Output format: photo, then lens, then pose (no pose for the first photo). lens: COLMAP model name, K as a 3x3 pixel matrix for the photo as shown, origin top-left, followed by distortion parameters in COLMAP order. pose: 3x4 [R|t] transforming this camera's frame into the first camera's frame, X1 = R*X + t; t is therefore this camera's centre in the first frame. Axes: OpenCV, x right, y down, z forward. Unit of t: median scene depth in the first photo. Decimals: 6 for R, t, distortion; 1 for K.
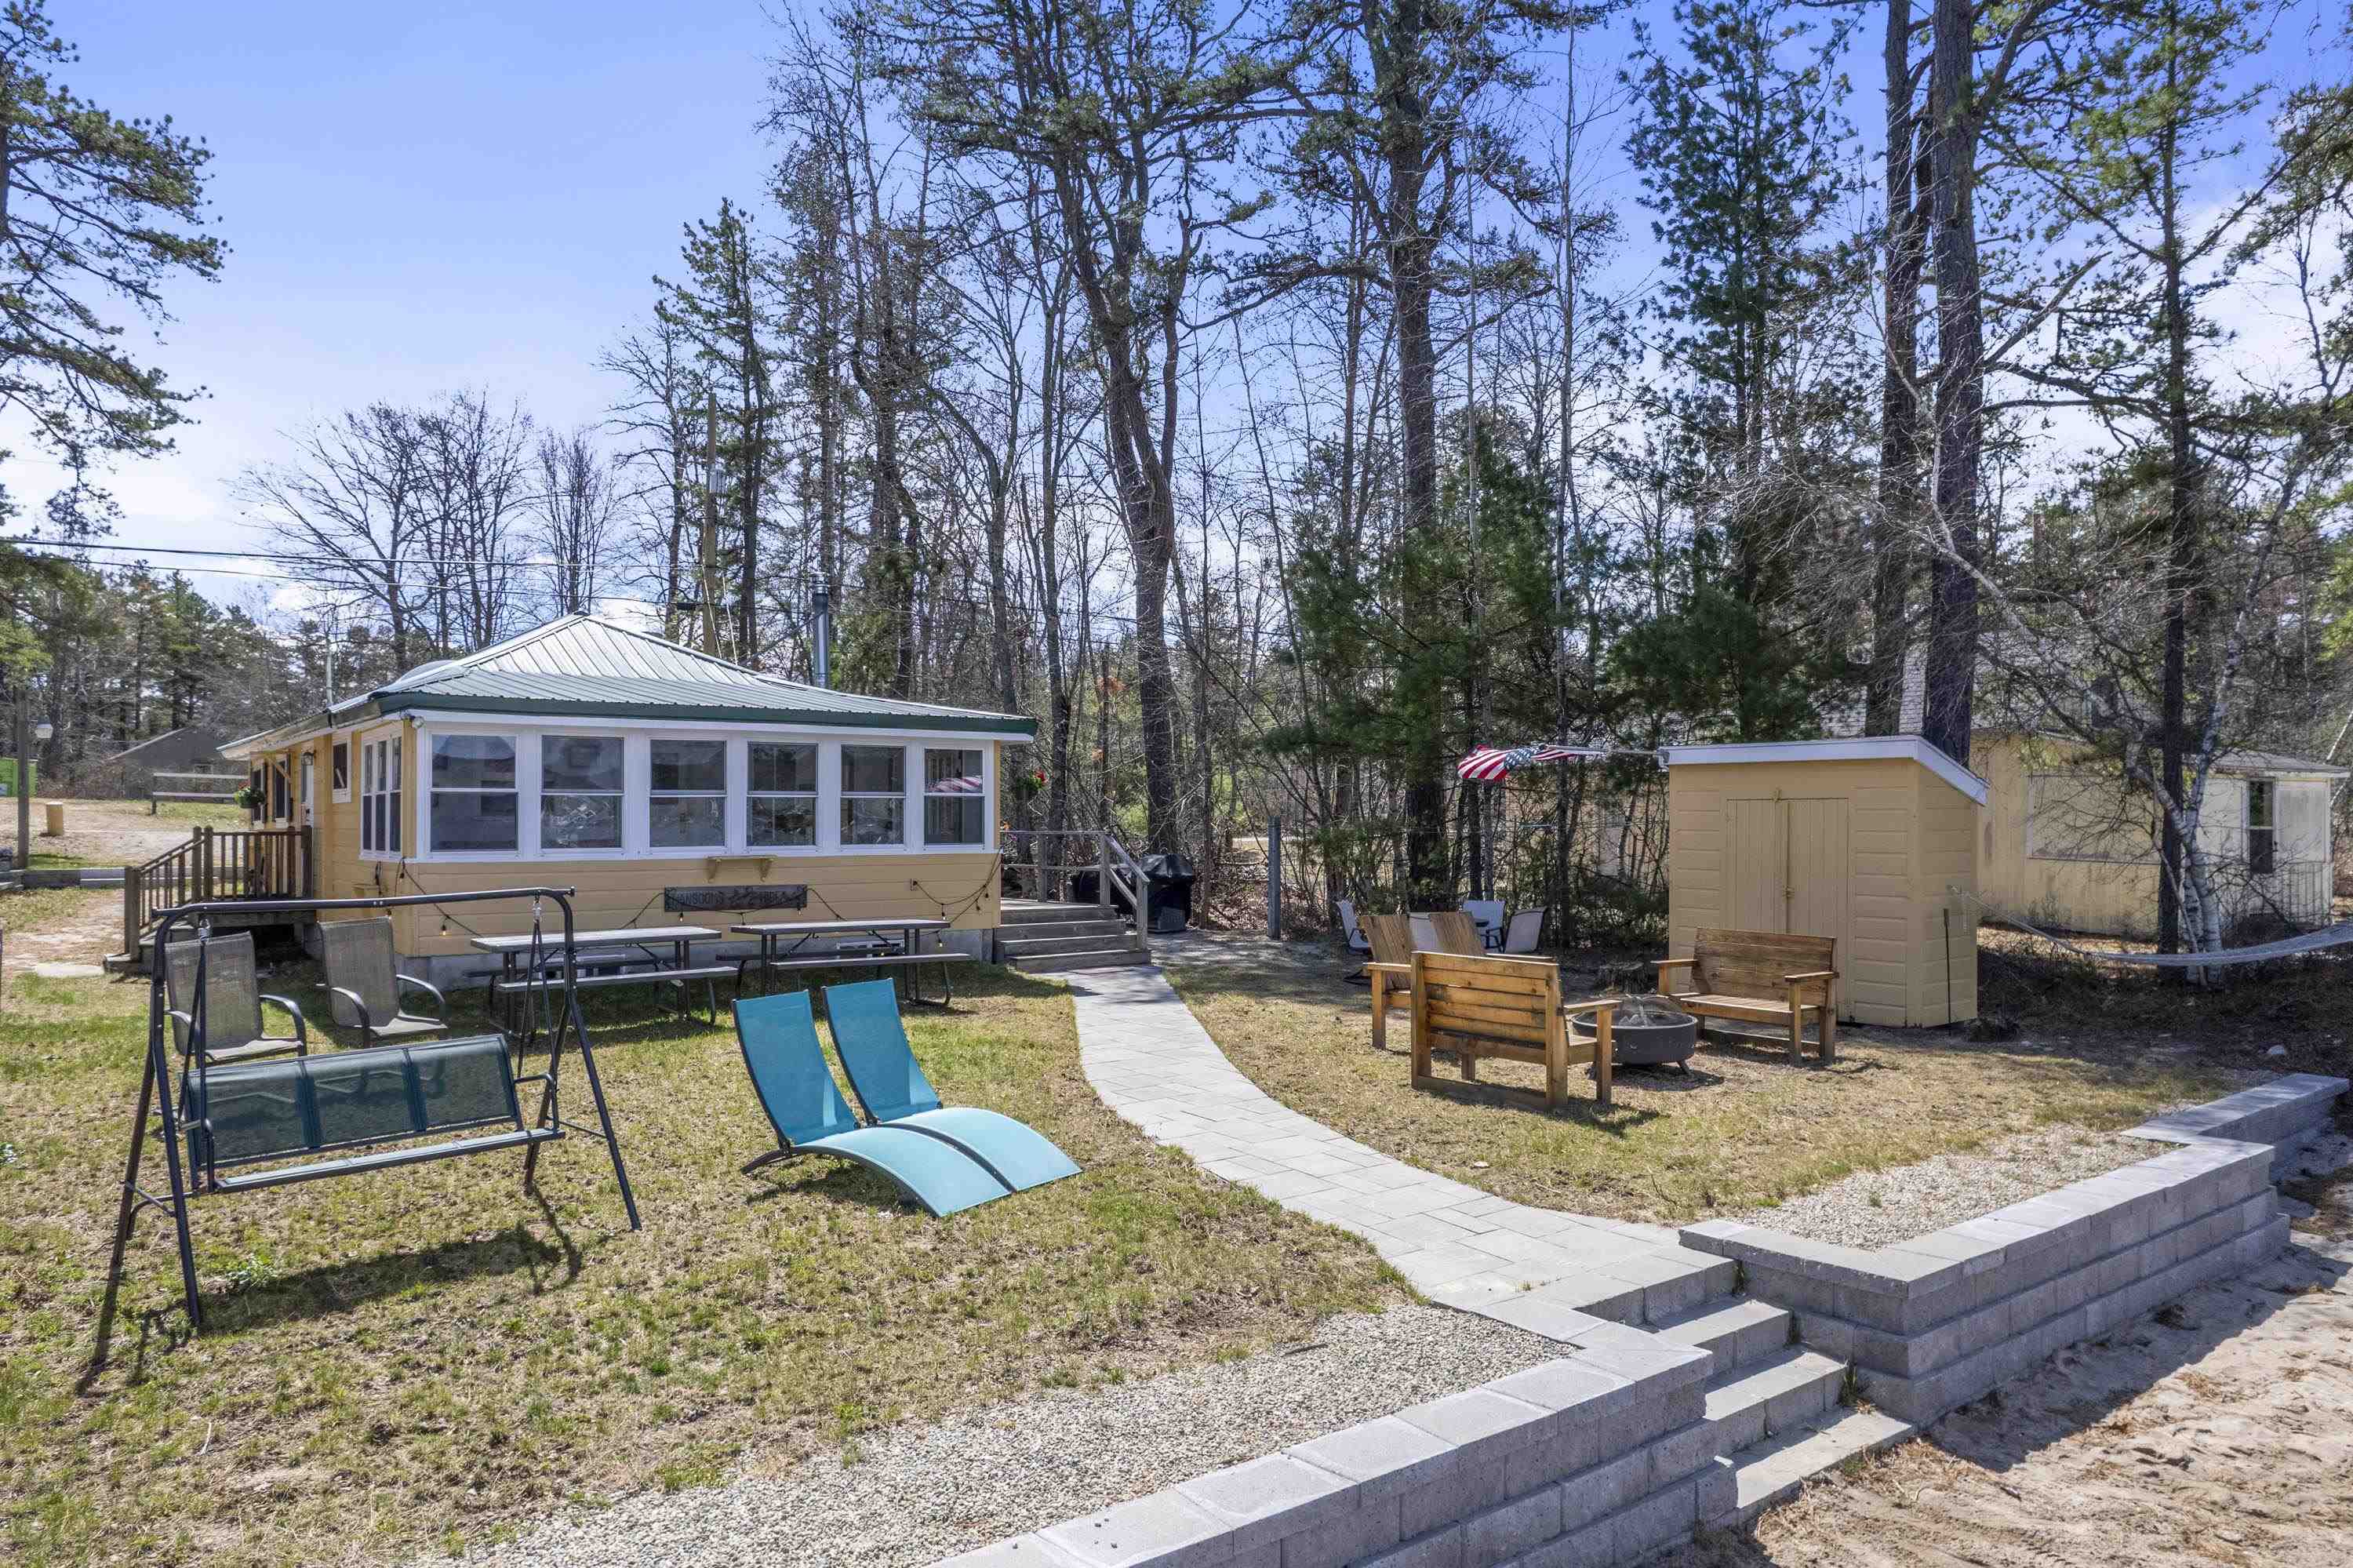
lens RADIAL K [[1515.7, 0, 1176.5], [0, 1515.7, 784.0], [0, 0, 1]] dist [-0.061287, 0.053406]
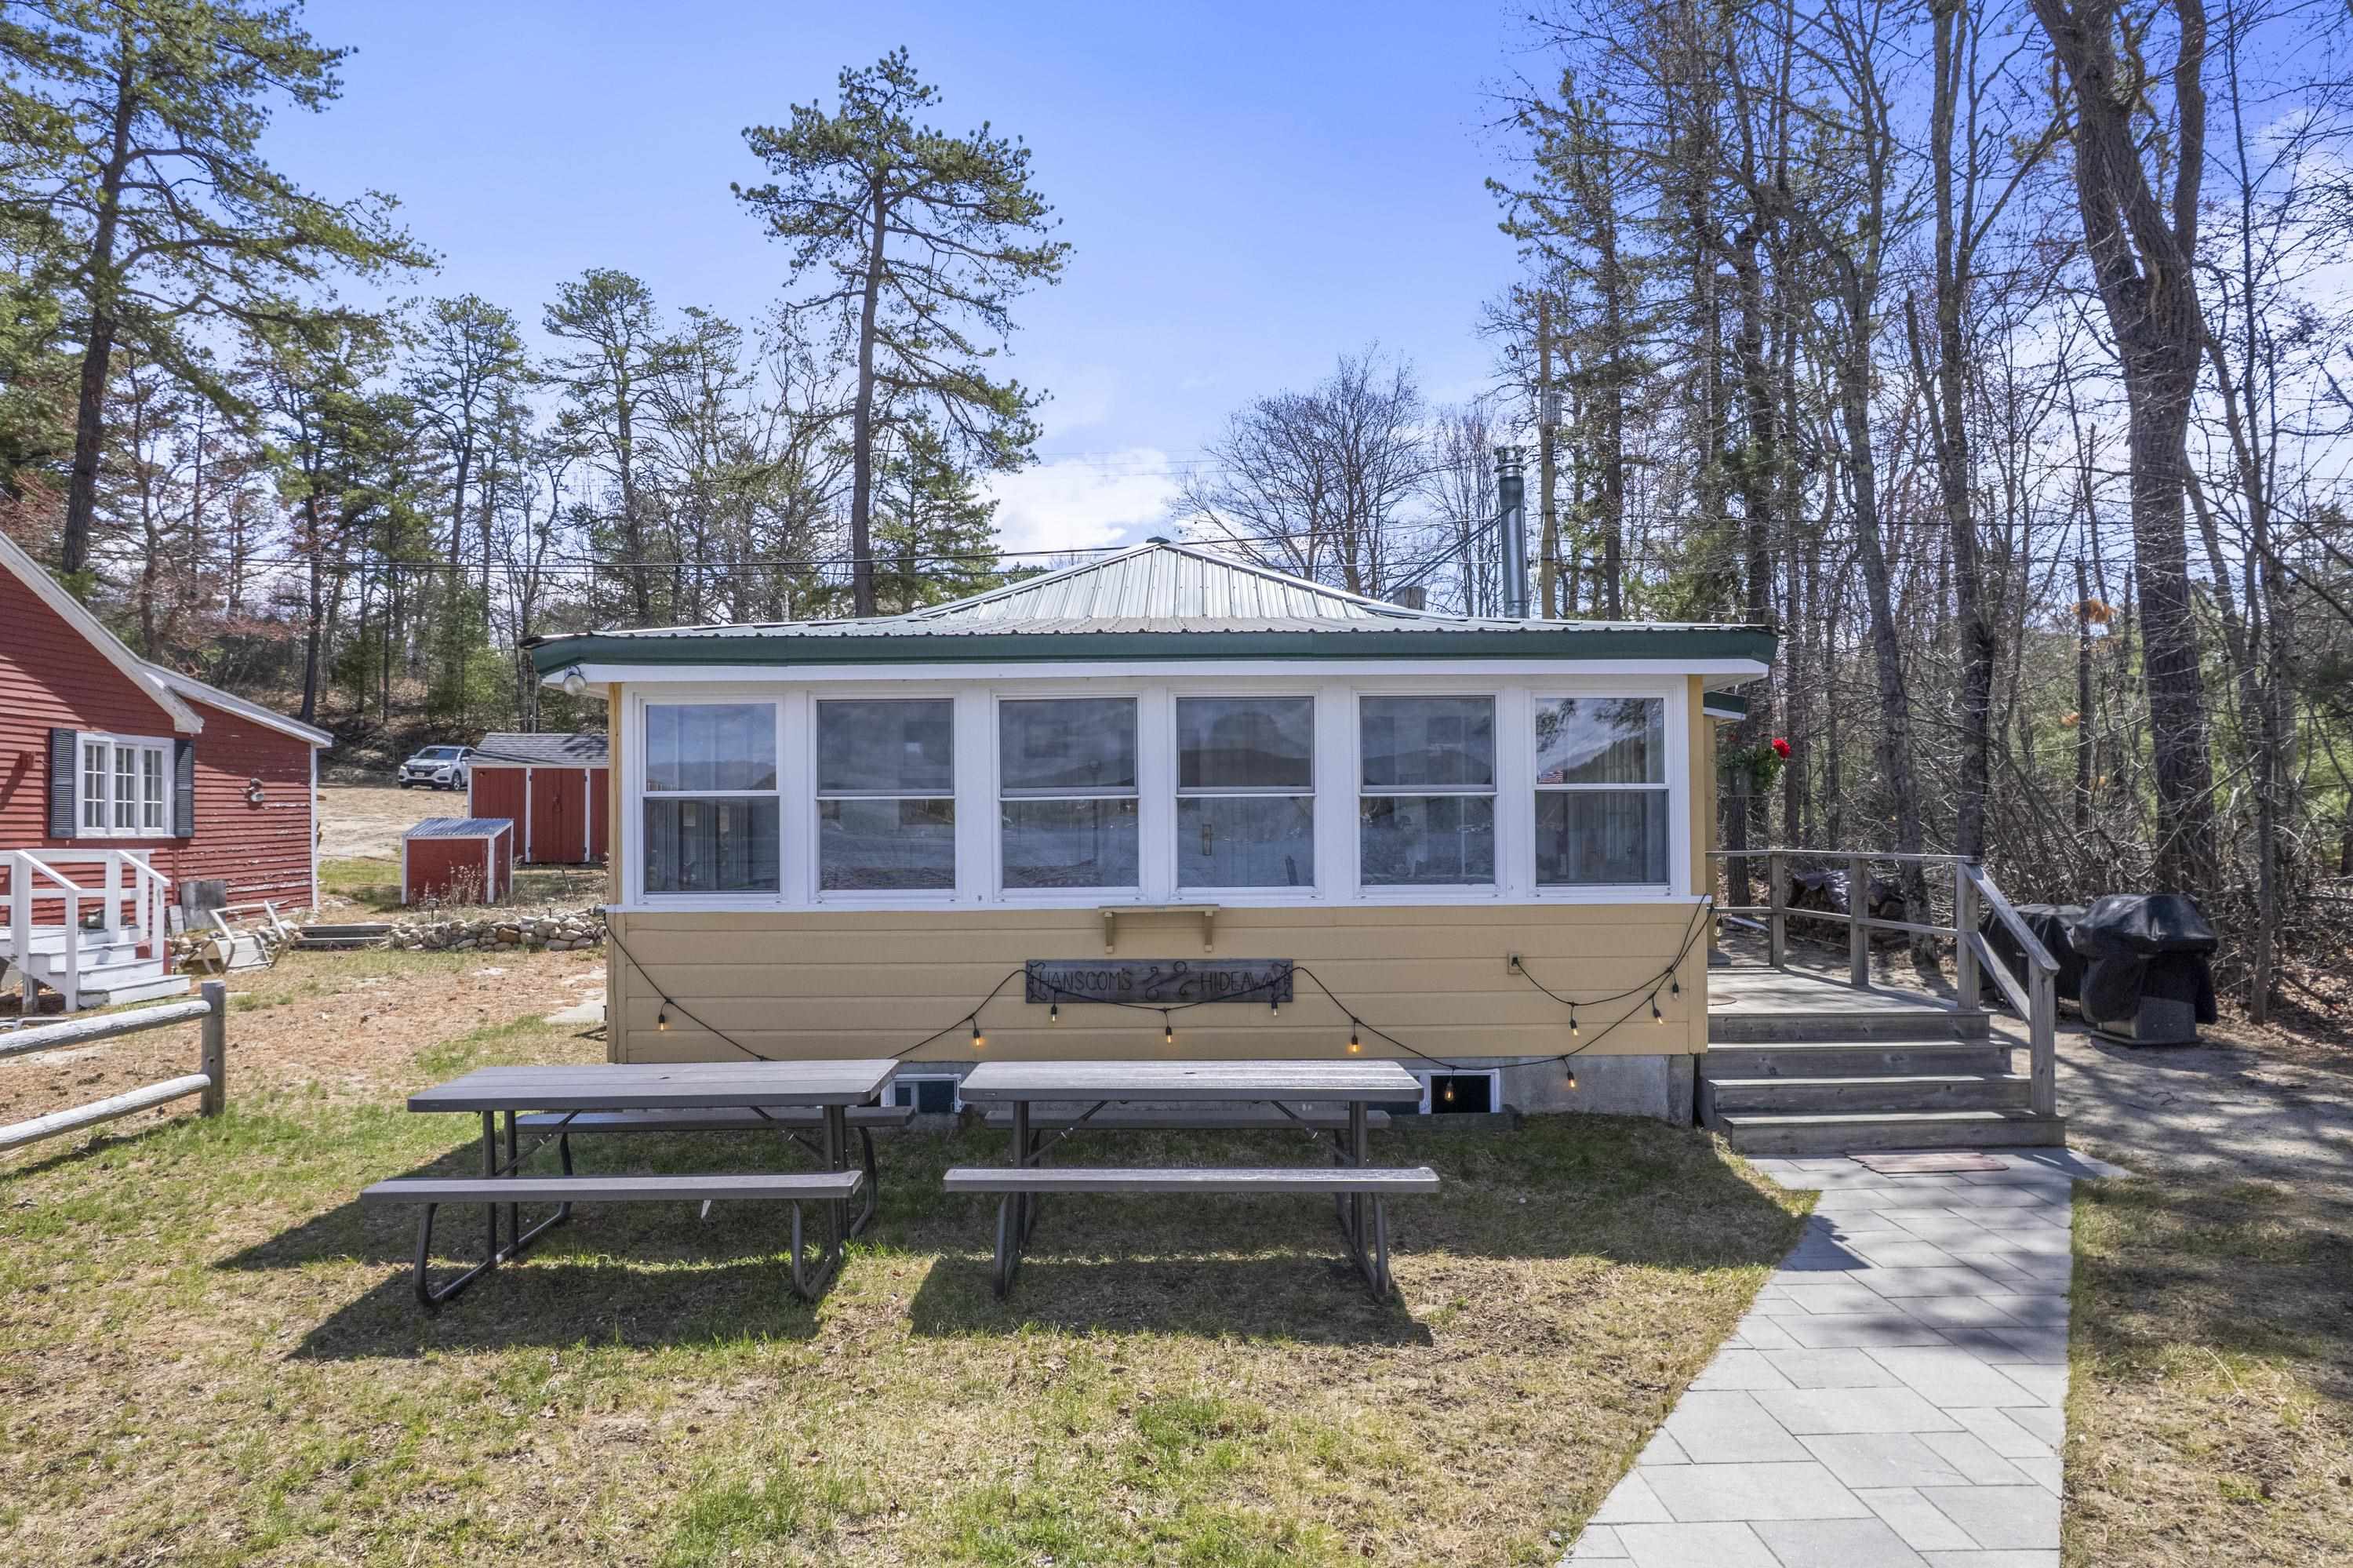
lens RADIAL K [[1515.7, 0, 1176.5], [0, 1515.7, 784.0], [0, 0, 1]] dist [-0.061287, 0.053406]
pose [[0.801930, -0.015934, -0.597206, 0.023099], [0.017057, 0.999847, -0.003773, 0.003111], [0.597175, -0.007161, 0.802079, 0.294989]]
